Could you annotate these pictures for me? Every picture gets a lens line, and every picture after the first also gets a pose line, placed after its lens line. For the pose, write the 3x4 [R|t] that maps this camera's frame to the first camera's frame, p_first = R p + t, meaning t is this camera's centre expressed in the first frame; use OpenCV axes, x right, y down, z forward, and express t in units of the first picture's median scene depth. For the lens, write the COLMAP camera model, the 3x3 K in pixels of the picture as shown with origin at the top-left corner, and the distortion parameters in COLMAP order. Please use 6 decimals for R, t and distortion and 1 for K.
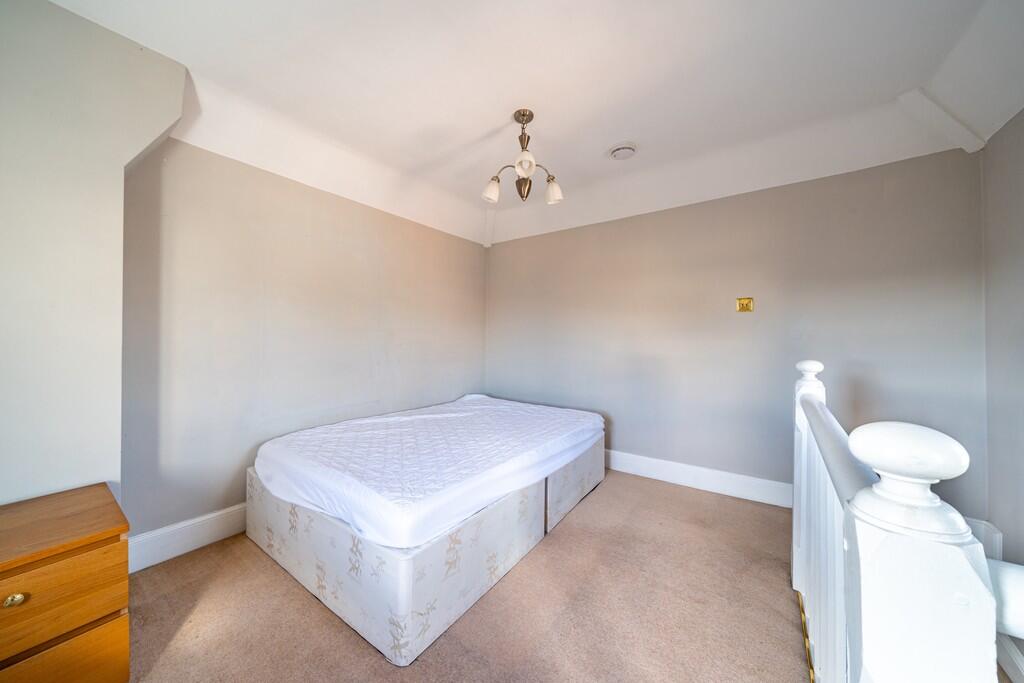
lens RADIAL K [[349.0, 0, 510.5], [0, 349.0, 337.9], [0, 0, 1]] dist [-0.008799, -0.000038]
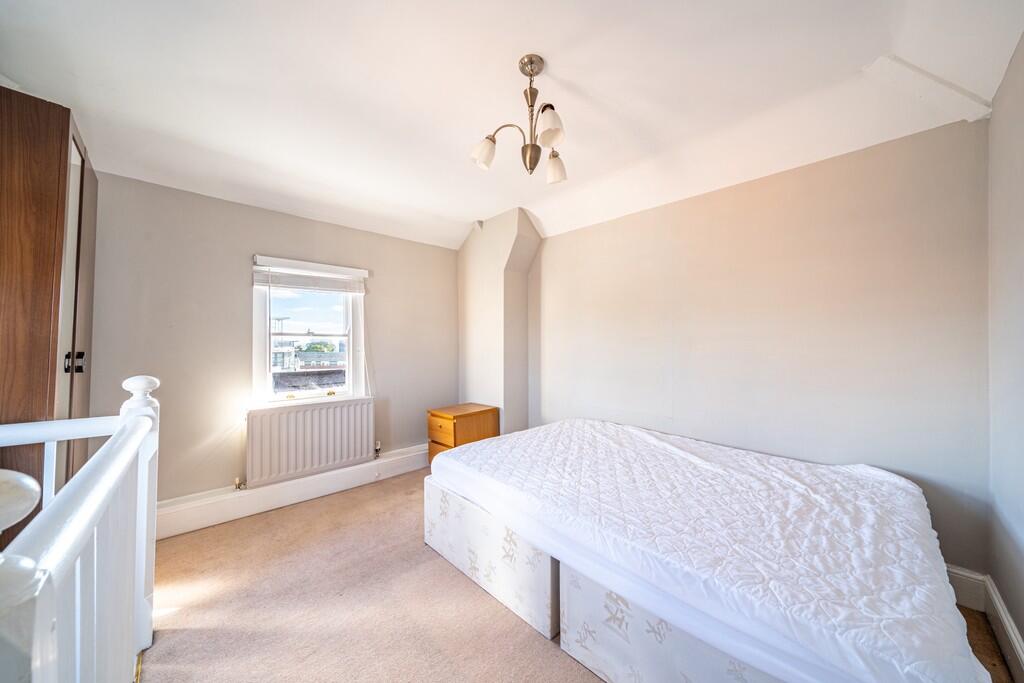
lens RADIAL K [[349.0, 0, 510.3], [0, 349.0, 338.4], [0, 0, 1]] dist [-0.008799, -0.000038]
pose [[-0.190445, -0.013137, -0.981610, 0.927055], [0.002541, 0.999901, -0.013875, -0.016768], [0.981695, -0.005136, -0.190393, 1.237826]]
